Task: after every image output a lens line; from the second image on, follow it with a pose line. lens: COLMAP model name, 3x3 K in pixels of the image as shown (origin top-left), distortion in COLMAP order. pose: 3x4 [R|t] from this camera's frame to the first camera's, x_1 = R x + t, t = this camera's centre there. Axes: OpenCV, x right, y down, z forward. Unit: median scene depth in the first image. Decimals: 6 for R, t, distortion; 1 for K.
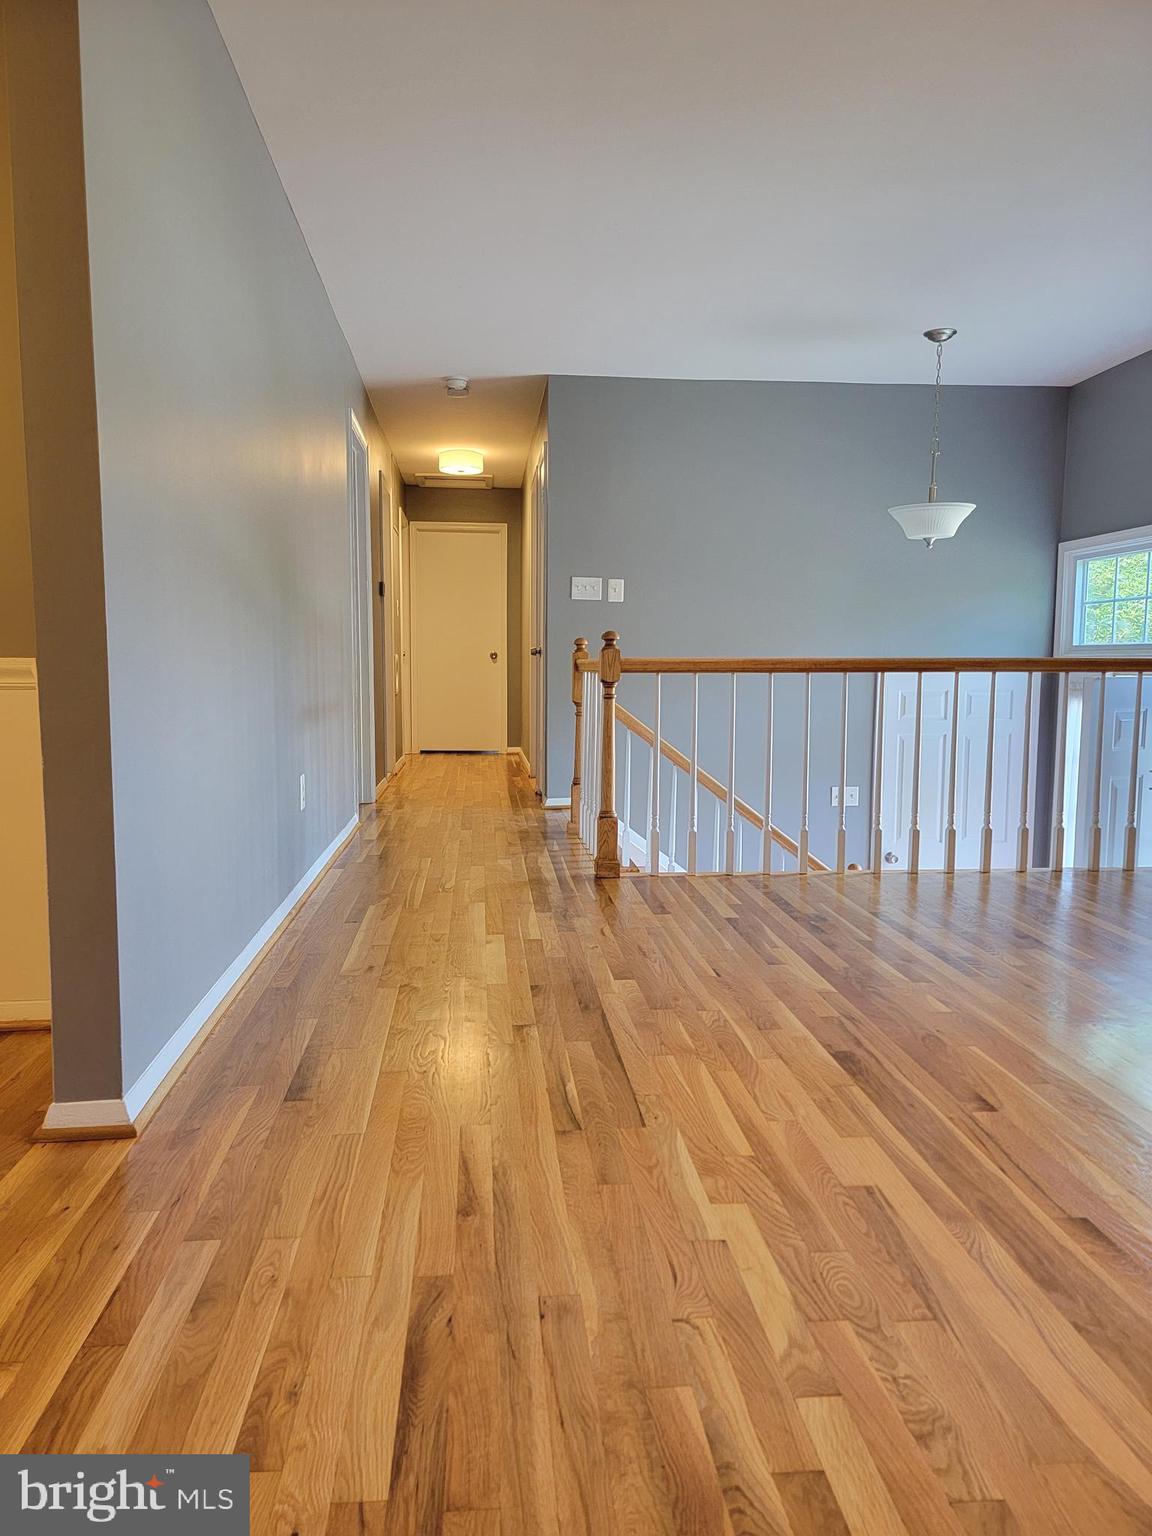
lens RADIAL K [[1062.1, 0, 563.9], [0, 1062.1, 770.2], [0, 0, 1]] dist [0.094191, -0.076323]
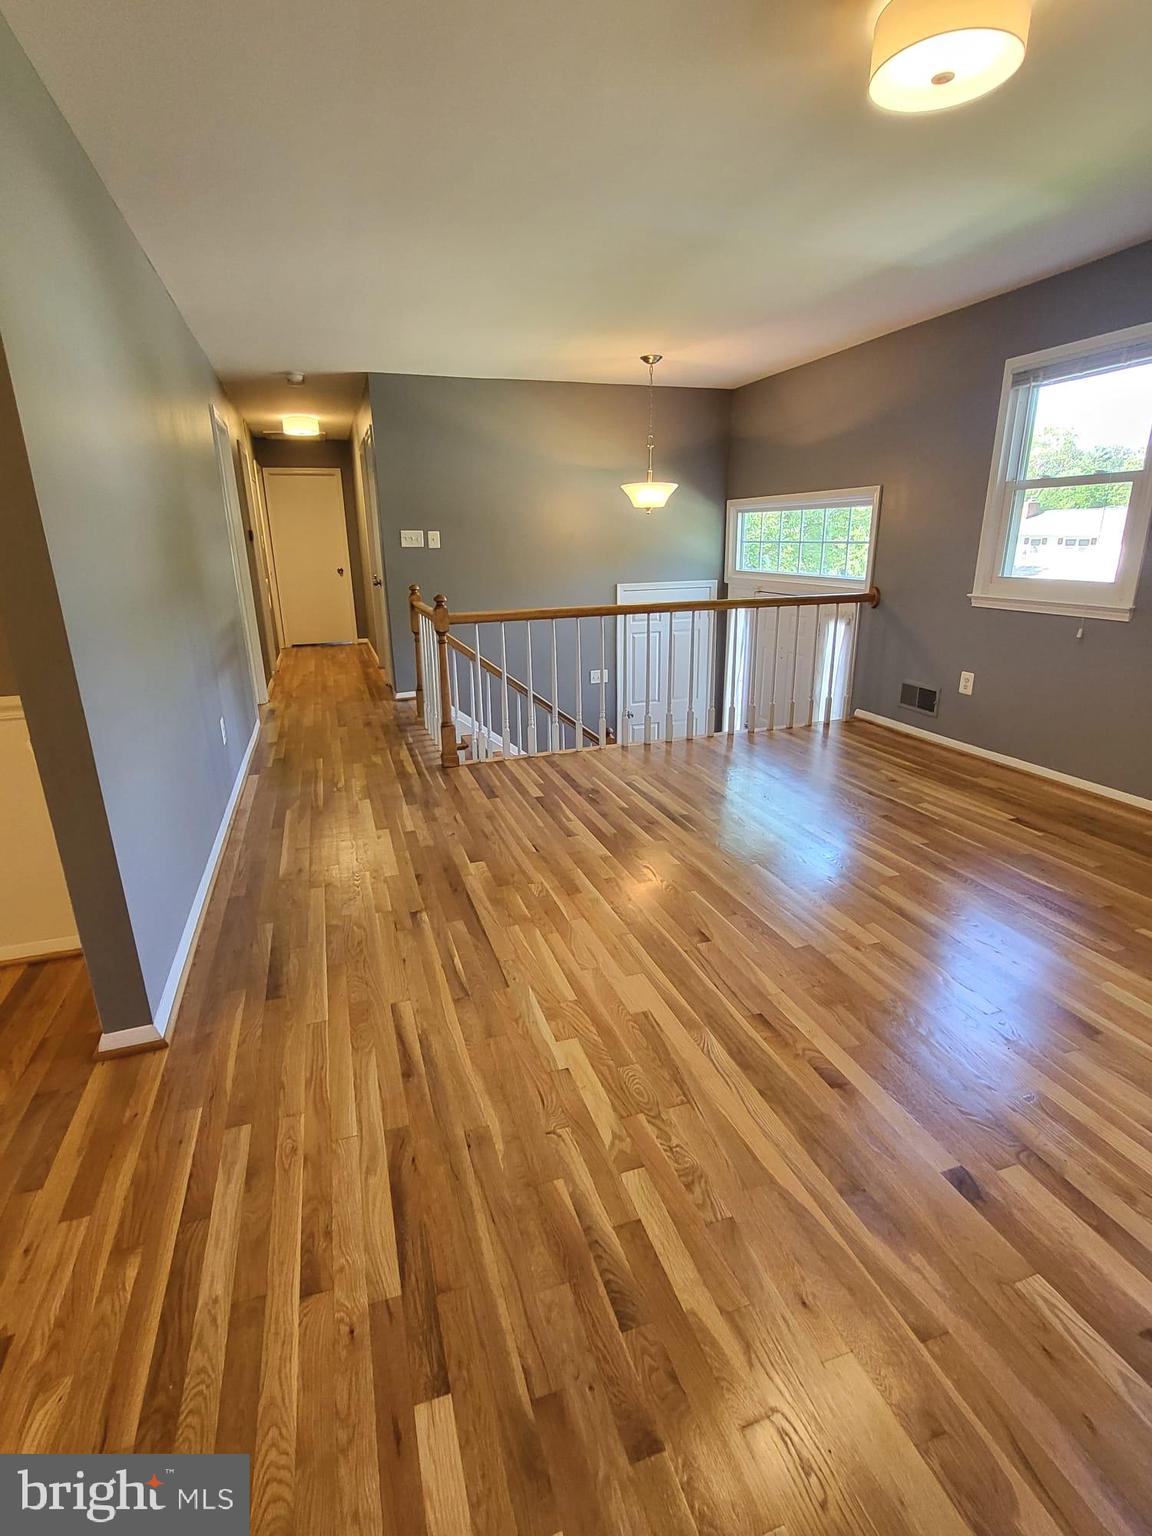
lens RADIAL K [[733.9, 0, 560.2], [0, 733.9, 772.0], [0, 0, 1]] dist [-0.002853, -0.001039]
pose [[0.974342, -0.089922, 0.206331, -0.049733], [0.045269, 0.976285, 0.211705, -0.225430], [-0.220475, -0.196933, 0.955305, 0.001481]]
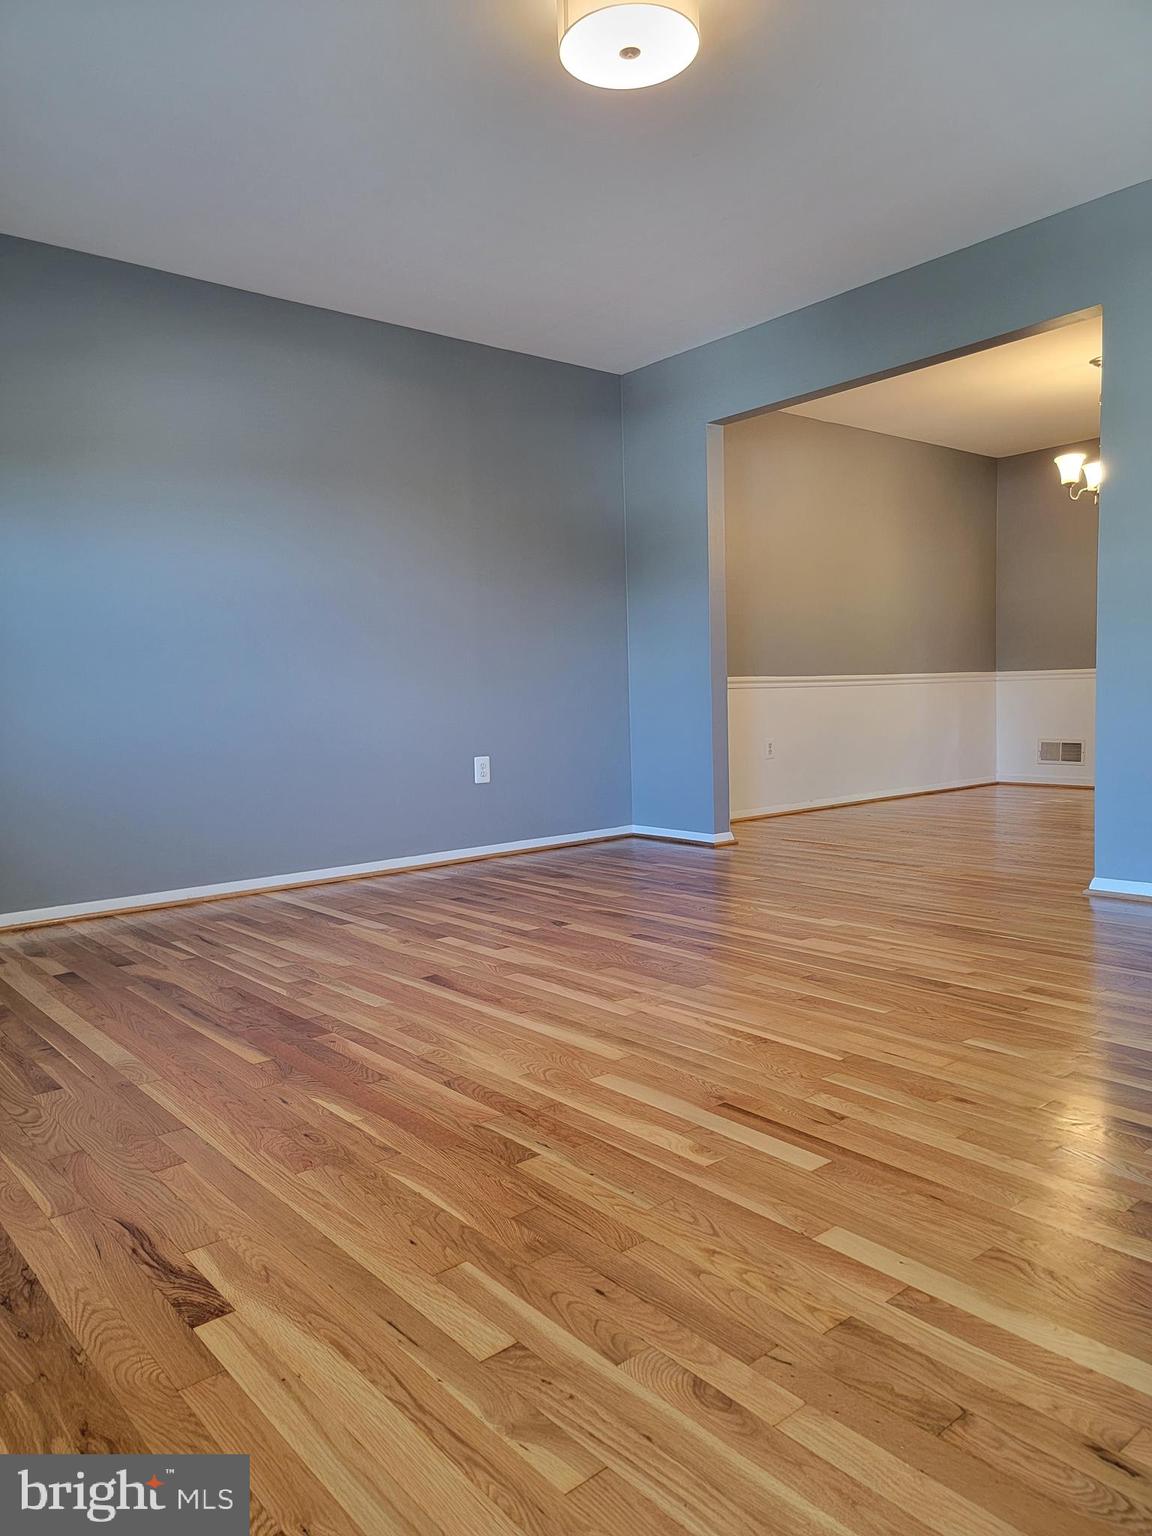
lens RADIAL K [[1059.5, 0, 561.2], [0, 1059.5, 768.0], [0, 0, 1]] dist [0.061039, -0.069750]
pose [[-0.826175, 0.060327, -0.560174, 1.600067], [-0.031579, 0.987730, 0.152946, -0.176753], [0.562528, 0.144049, -0.814133, 2.154628]]
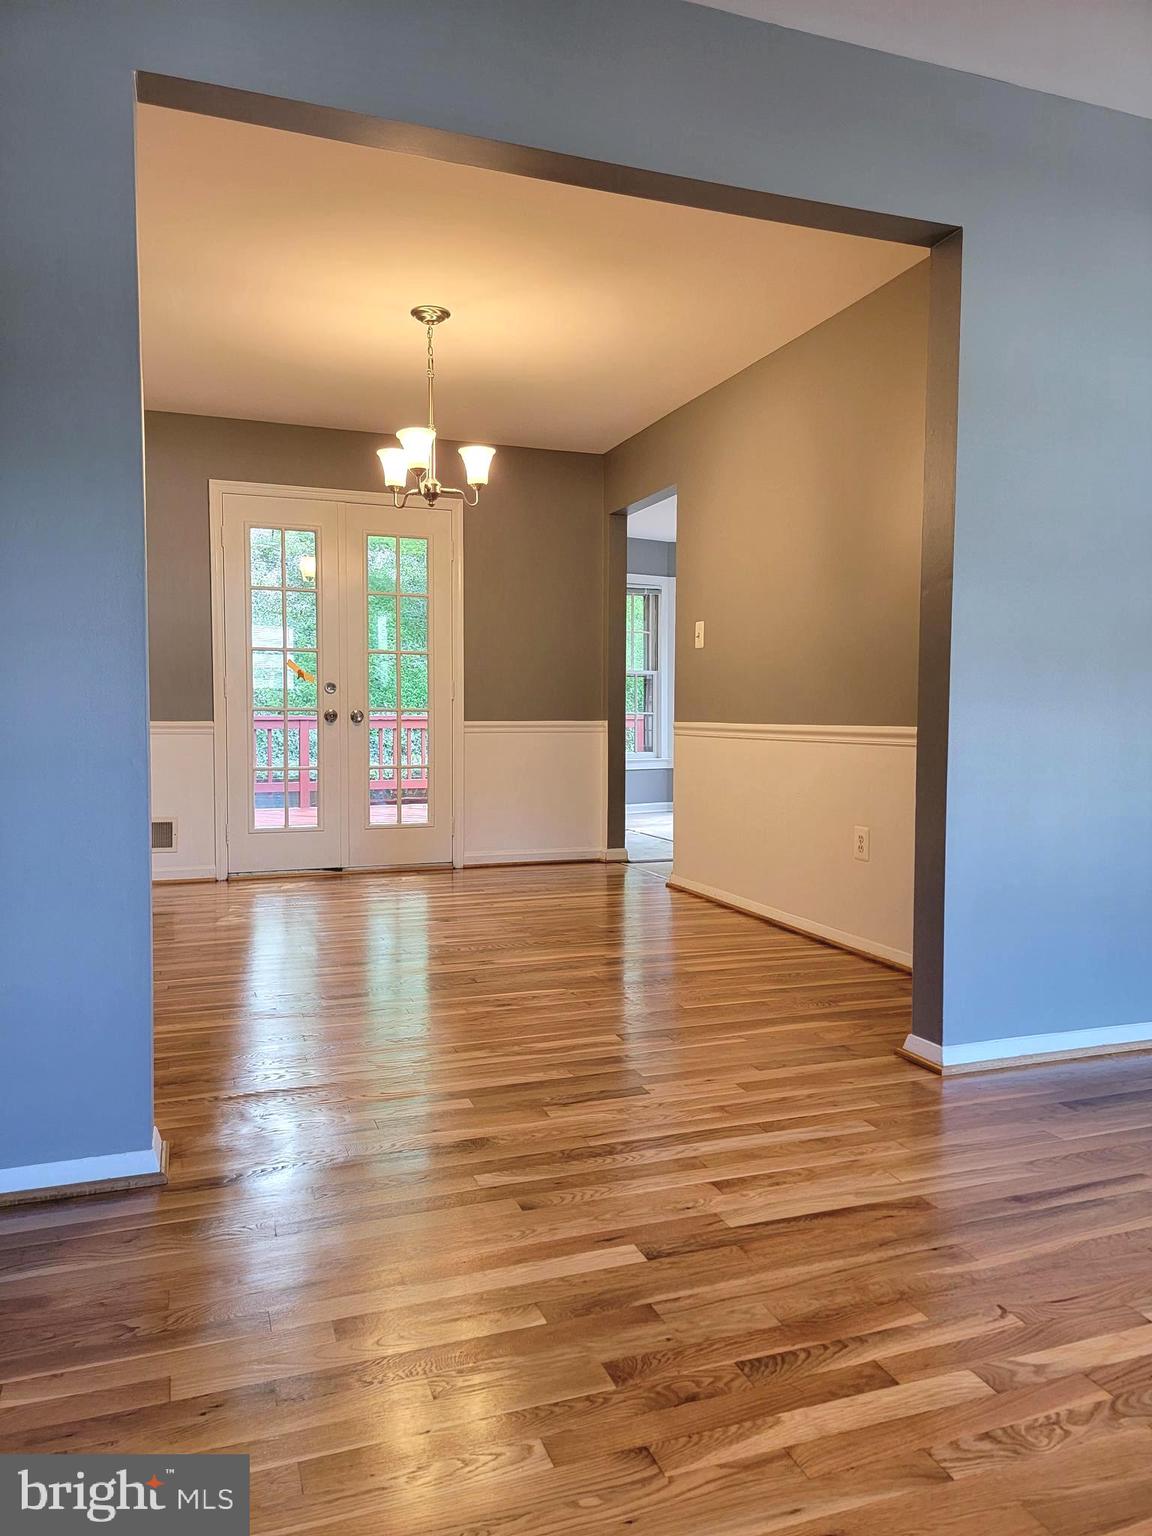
lens RADIAL K [[1059.5, 0, 561.2], [0, 1059.5, 768.0], [0, 0, 1]] dist [0.061039, -0.069750]
pose [[0.254681, 0.048288, -0.965819, 0.823309], [-0.102578, 0.994467, 0.022671, -0.035481], [0.961569, 0.093298, 0.258225, 0.148580]]
